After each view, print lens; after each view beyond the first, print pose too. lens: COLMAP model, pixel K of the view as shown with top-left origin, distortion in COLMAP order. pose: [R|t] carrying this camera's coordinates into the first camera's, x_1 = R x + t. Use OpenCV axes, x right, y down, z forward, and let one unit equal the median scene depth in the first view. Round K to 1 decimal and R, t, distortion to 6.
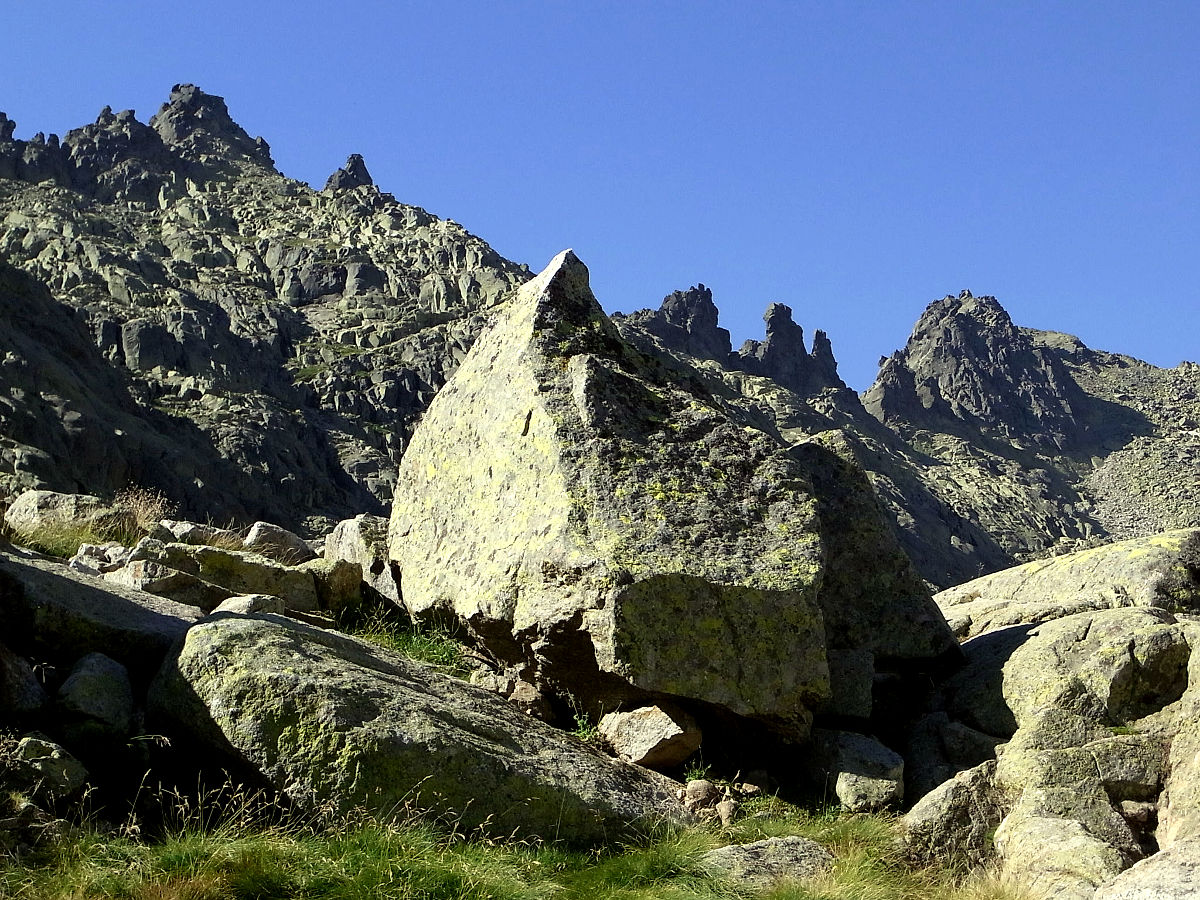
lens RADIAL K [[2362.1, 0, 612.7], [0, 2362.1, 456.4], [0, 0, 1]] dist [0.107628, 0.000000]
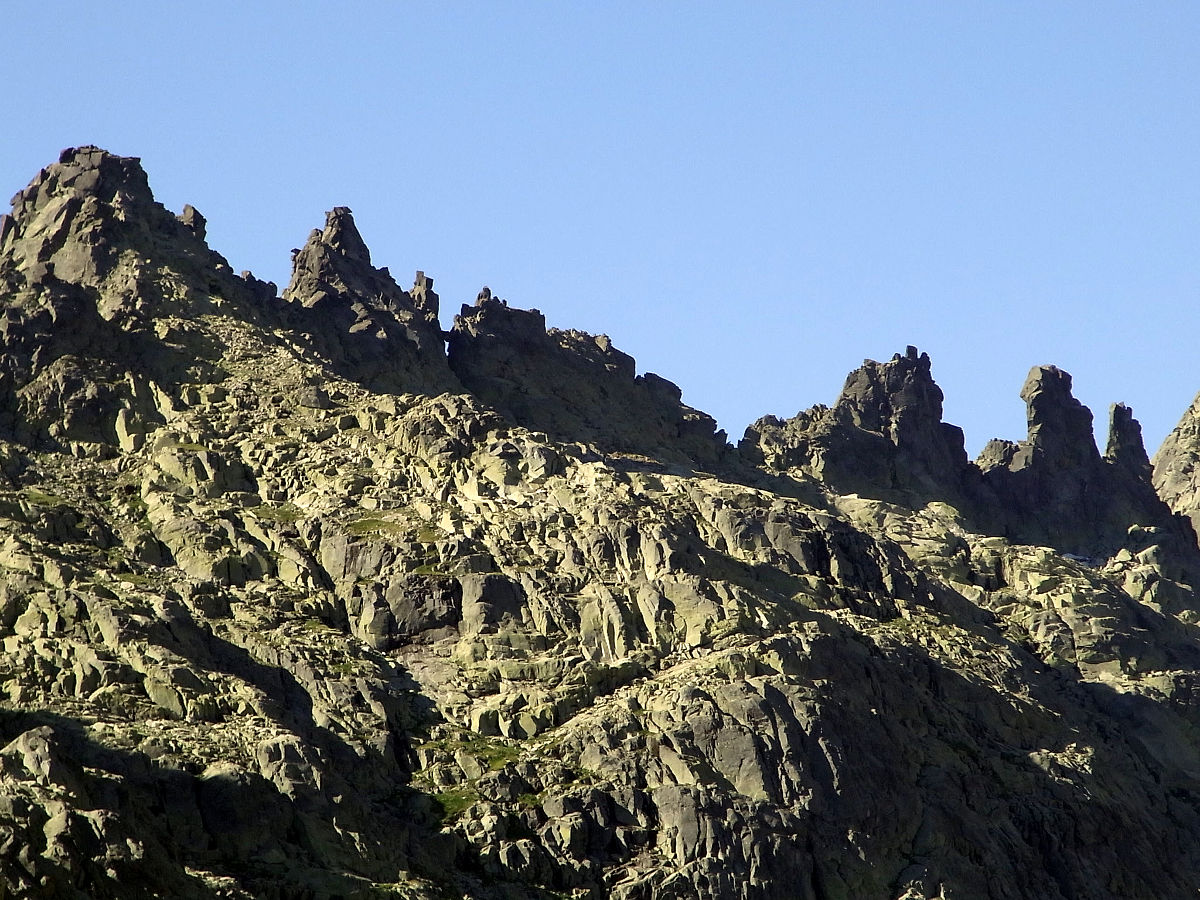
lens RADIAL K [[6881.9, 0, 589.6], [0, 6881.9, 444.4], [0, 0, 1]] dist [1.180530, 0.000000]
pose [[0.997500, -0.017328, 0.068514, -0.198936], [0.008878, 0.992520, 0.121760, -0.331524], [-0.070111, -0.120847, 0.990192, -0.791707]]
